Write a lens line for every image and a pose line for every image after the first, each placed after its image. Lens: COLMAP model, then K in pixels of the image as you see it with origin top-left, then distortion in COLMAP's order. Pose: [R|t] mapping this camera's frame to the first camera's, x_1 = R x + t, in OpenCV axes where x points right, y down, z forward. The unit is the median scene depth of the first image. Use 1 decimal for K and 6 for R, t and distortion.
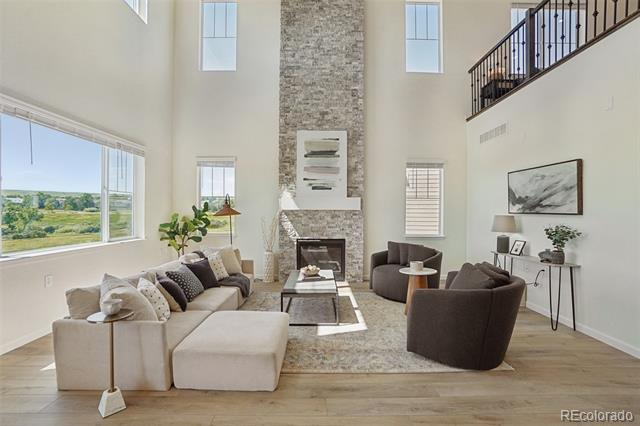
lens RADIAL K [[292.5, 0, 318.8], [0, 292.5, 212.6], [0, 0, 1]] dist [-0.034868, 0.000953]
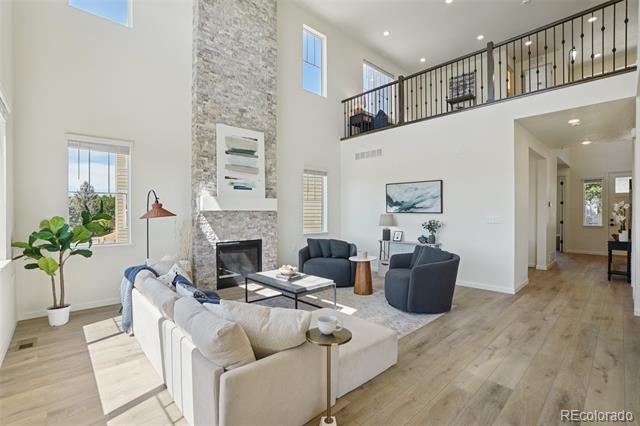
lens RADIAL K [[292.5, 0, 315.4], [0, 292.5, 211.7], [0, 0, 1]] dist [-0.034868, 0.000953]
pose [[0.744724, -0.005126, 0.667352, -0.450150], [0.007358, 0.999973, -0.000530, -0.003335], [-0.667331, 0.005305, 0.744742, 0.124151]]
